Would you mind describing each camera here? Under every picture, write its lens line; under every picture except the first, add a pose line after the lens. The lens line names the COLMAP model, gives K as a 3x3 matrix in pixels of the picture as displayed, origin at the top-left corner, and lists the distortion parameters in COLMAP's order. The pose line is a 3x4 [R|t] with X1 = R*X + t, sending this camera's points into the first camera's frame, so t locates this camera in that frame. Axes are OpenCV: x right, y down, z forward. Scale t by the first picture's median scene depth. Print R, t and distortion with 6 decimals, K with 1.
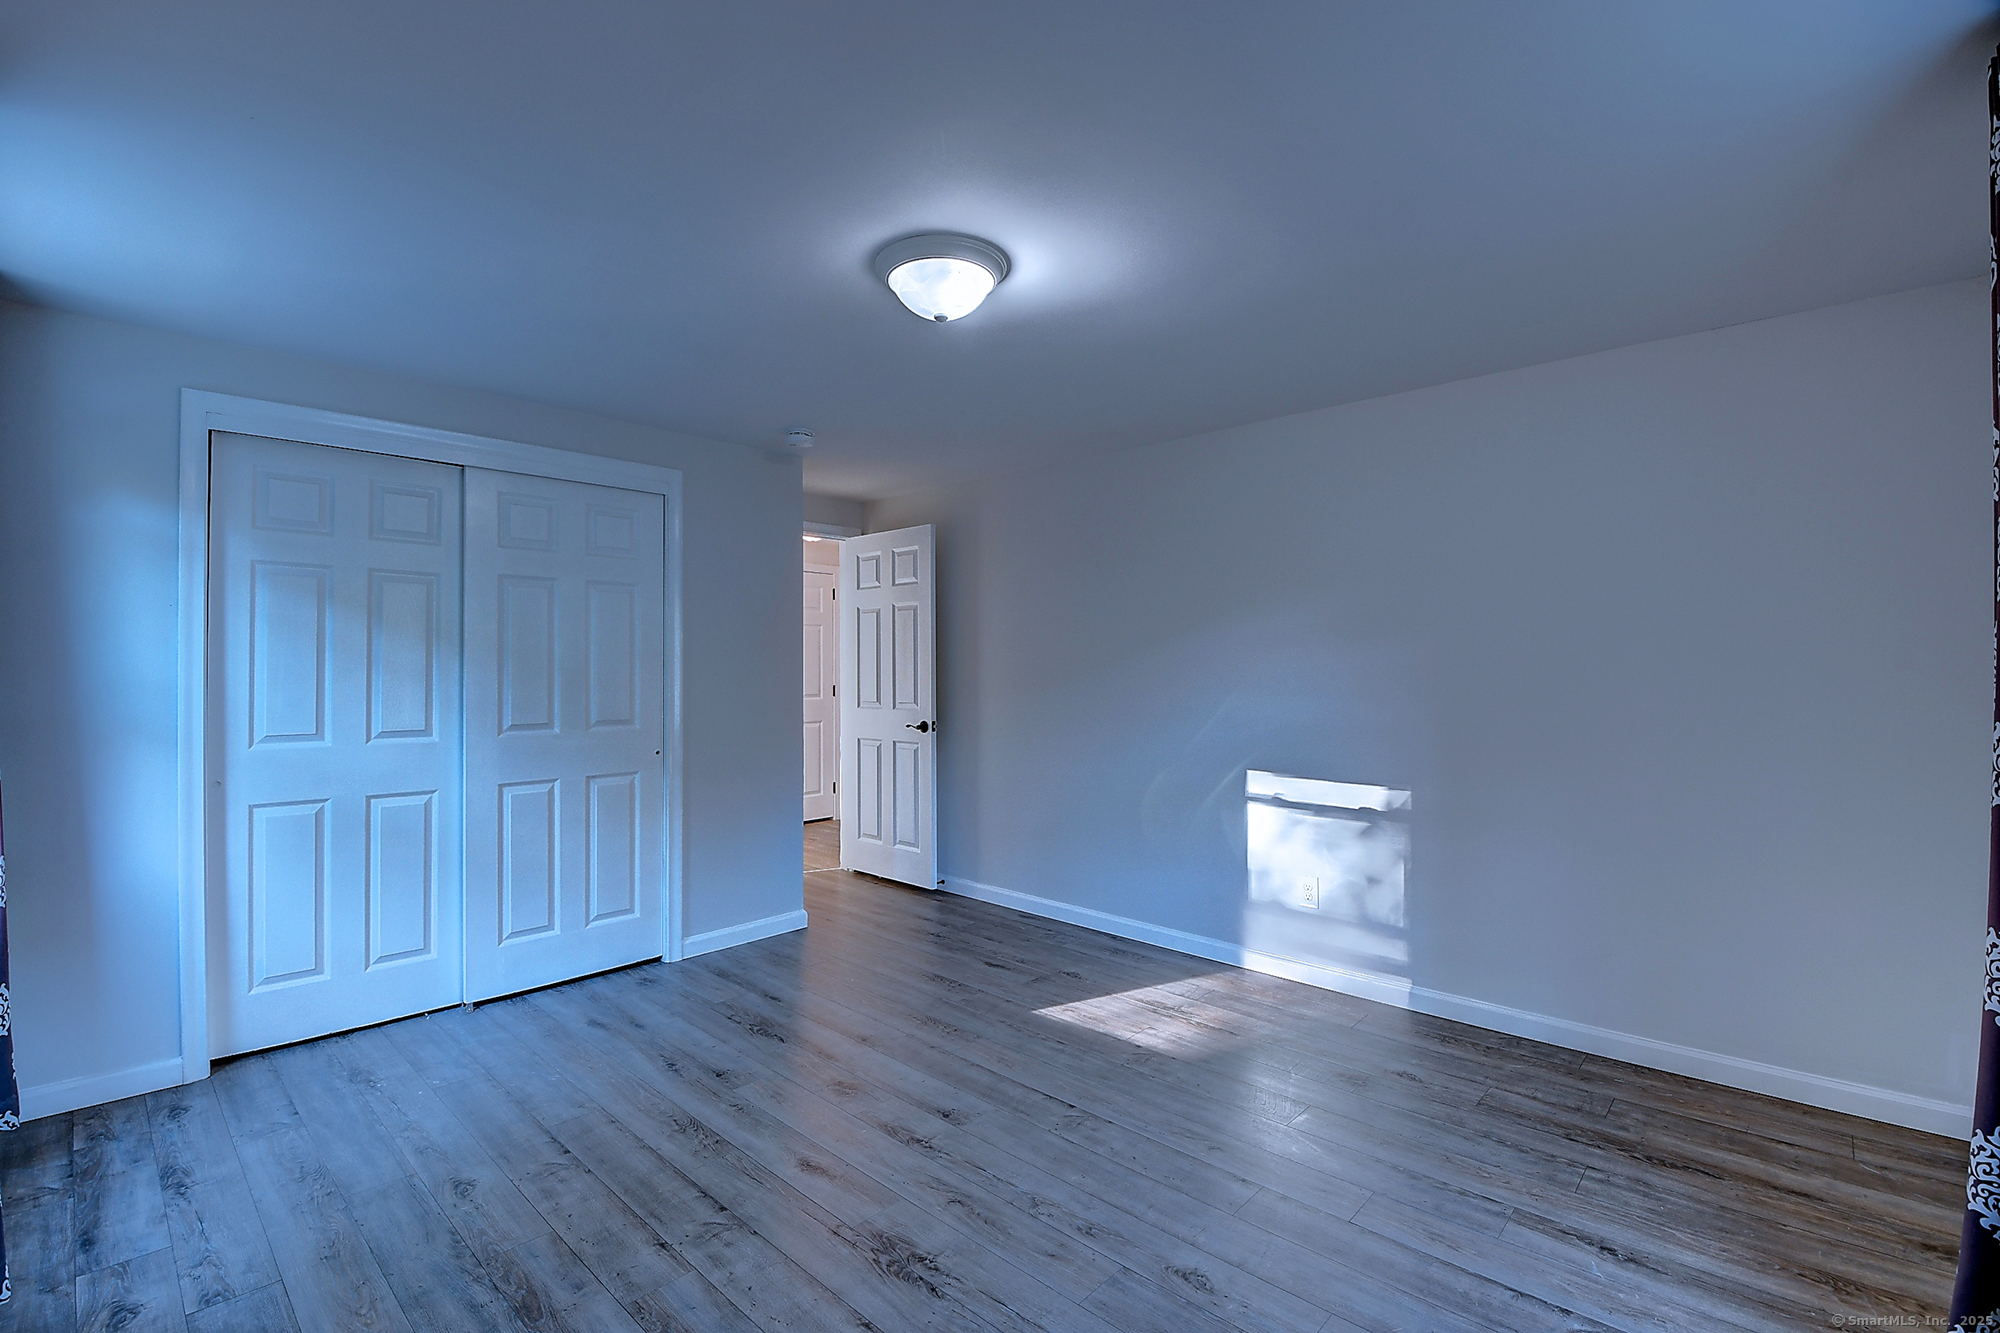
lens RADIAL K [[883.6, 0, 977.6], [0, 883.6, 666.9], [0, 0, 1]] dist [0.008876, -0.019552]
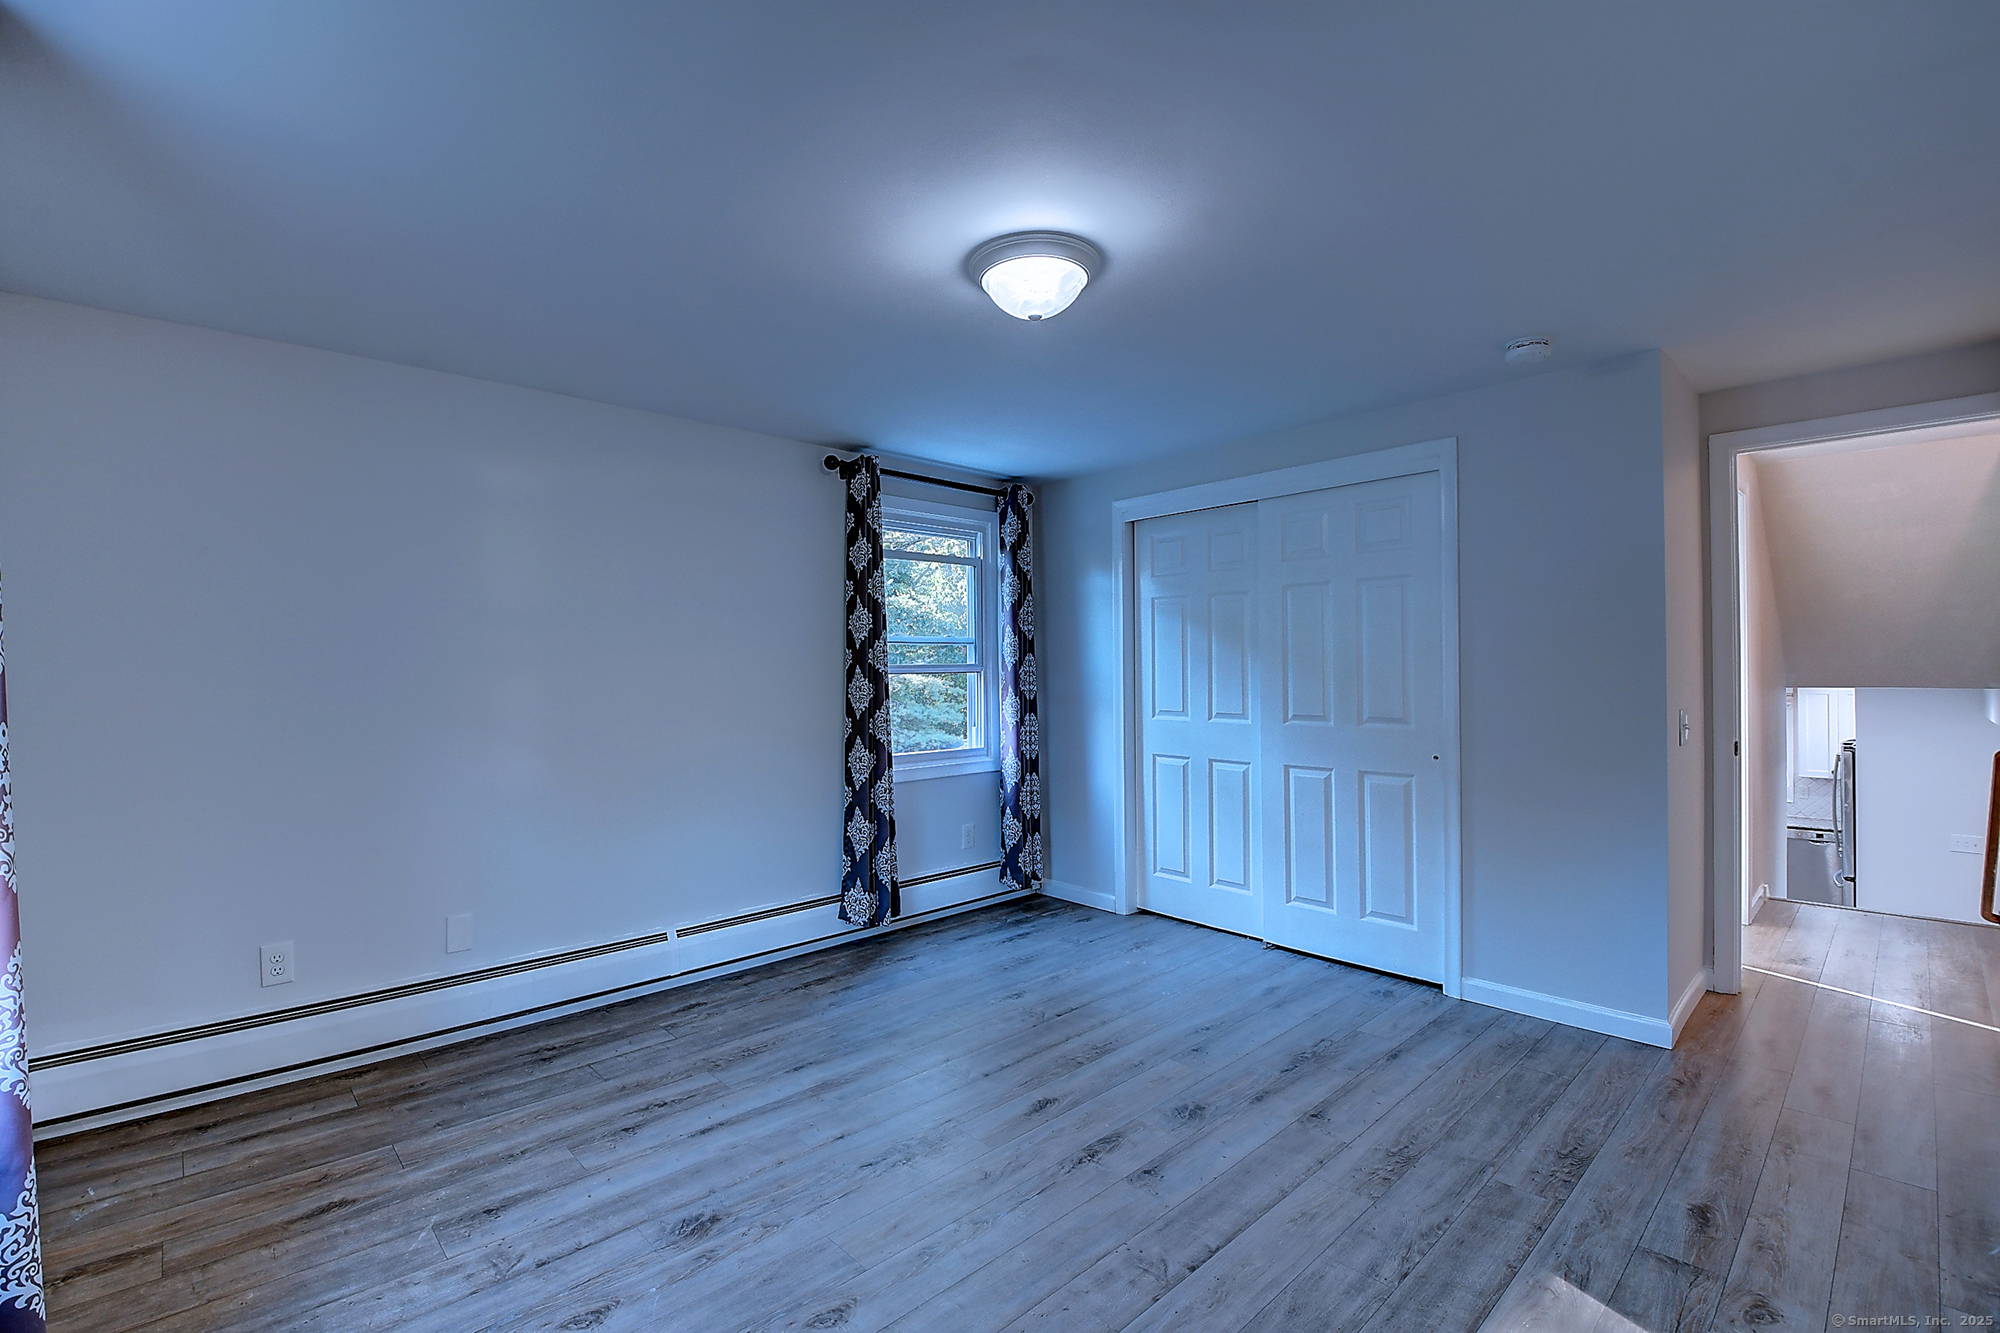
lens RADIAL K [[883.6, 0, 977.6], [0, 883.6, 666.9], [0, 0, 1]] dist [0.008876, -0.019552]
pose [[-0.064272, 0.000886, -0.997932, 0.809206], [0.010739, 0.999942, 0.000196, -0.001580], [0.997875, -0.010704, -0.064277, 0.838594]]
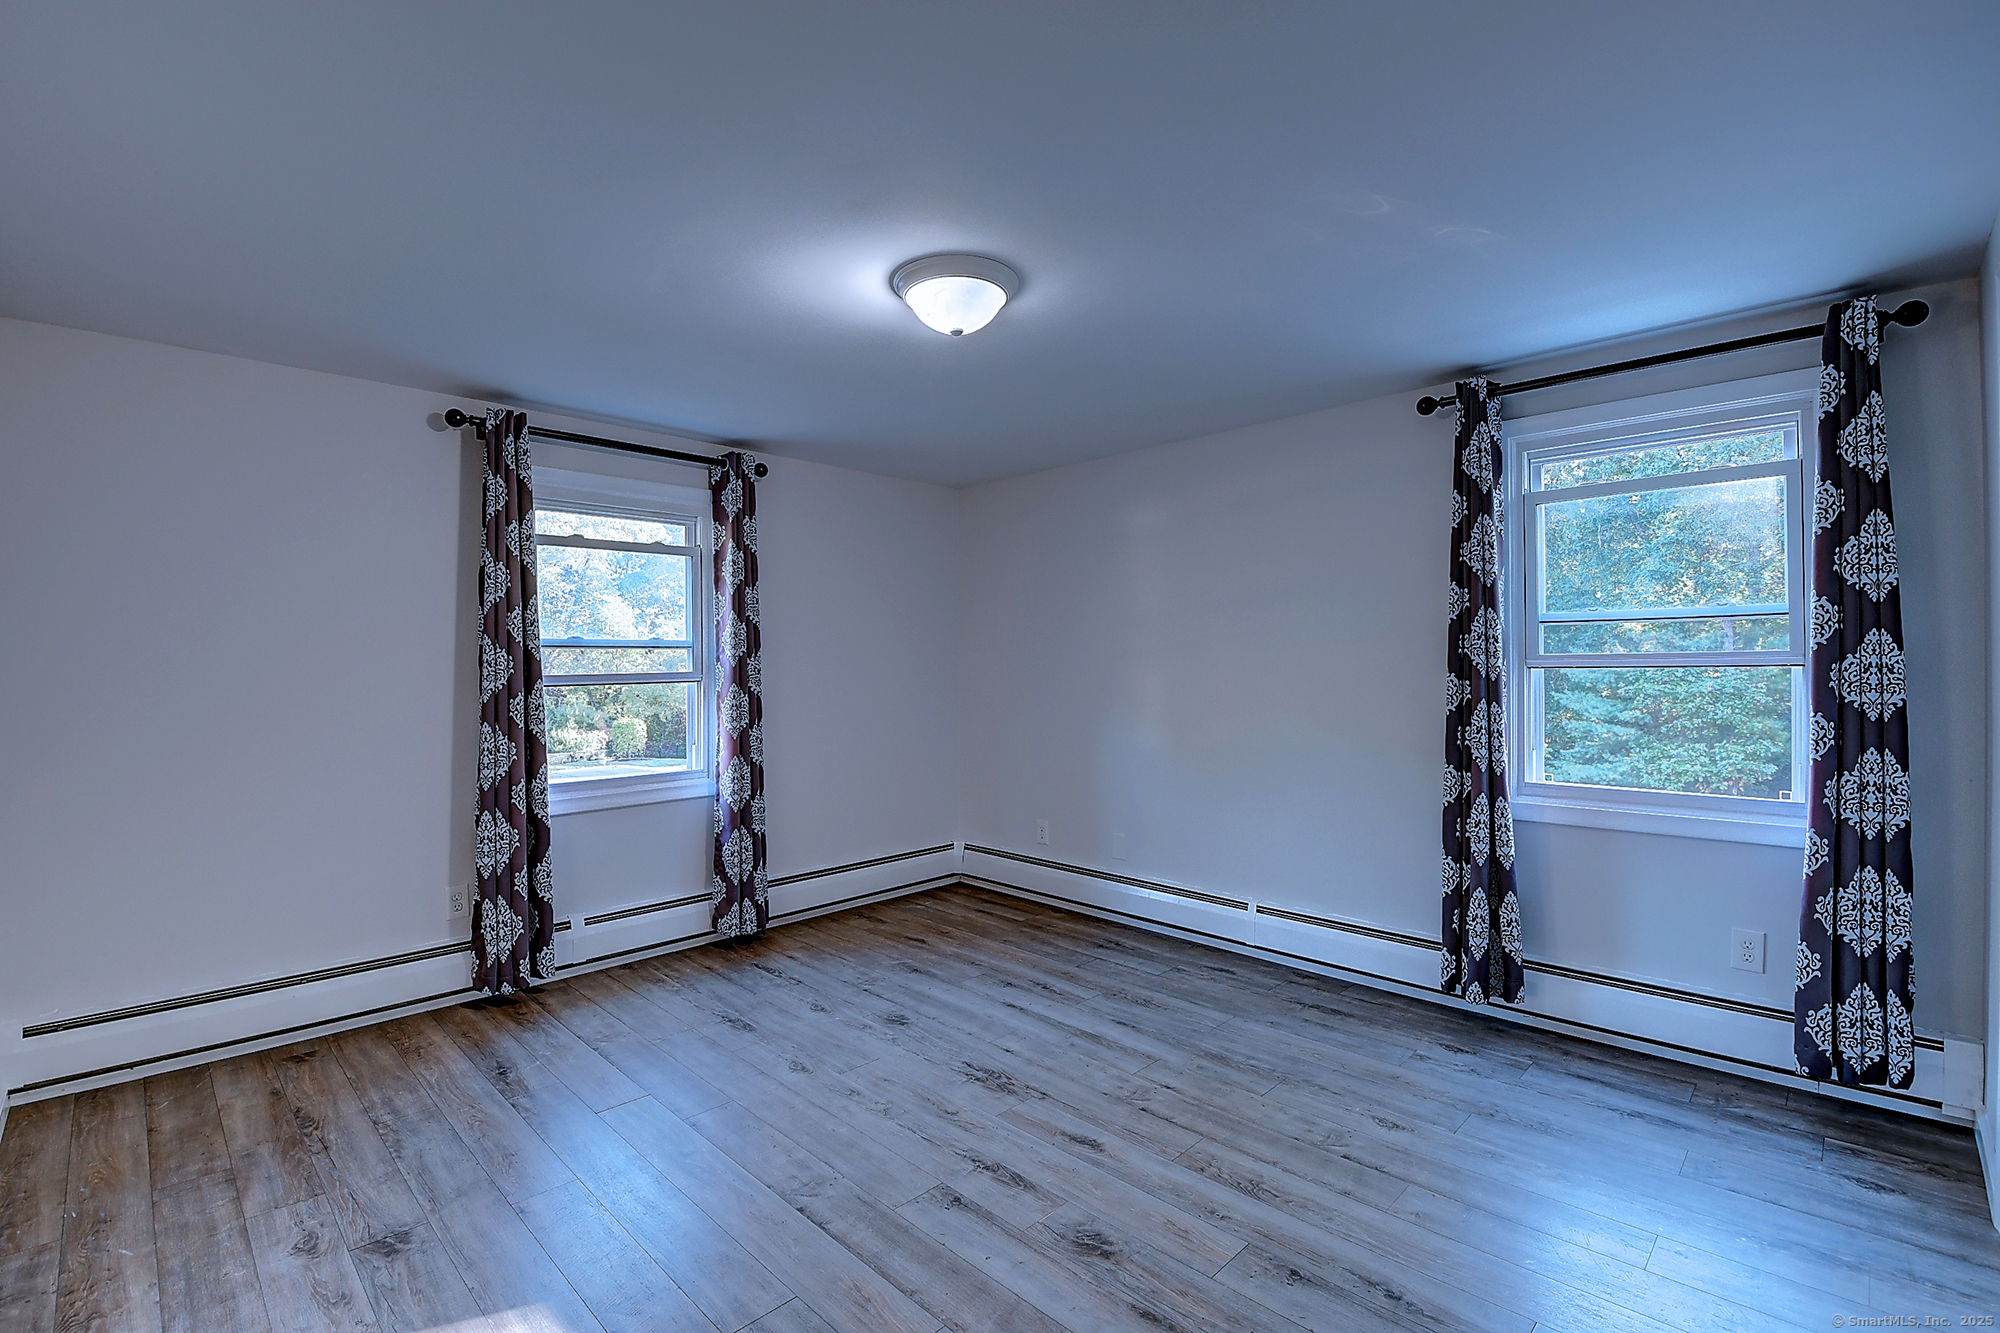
lens RADIAL K [[883.6, 0, 977.6], [0, 883.6, 666.9], [0, 0, 1]] dist [0.008876, -0.019552]
pose [[-0.999499, 0.008103, 0.030592, -0.079915], [0.008143, 0.999966, 0.001180, 0.001436], [-0.030581, 0.001428, -0.999531, 1.725920]]
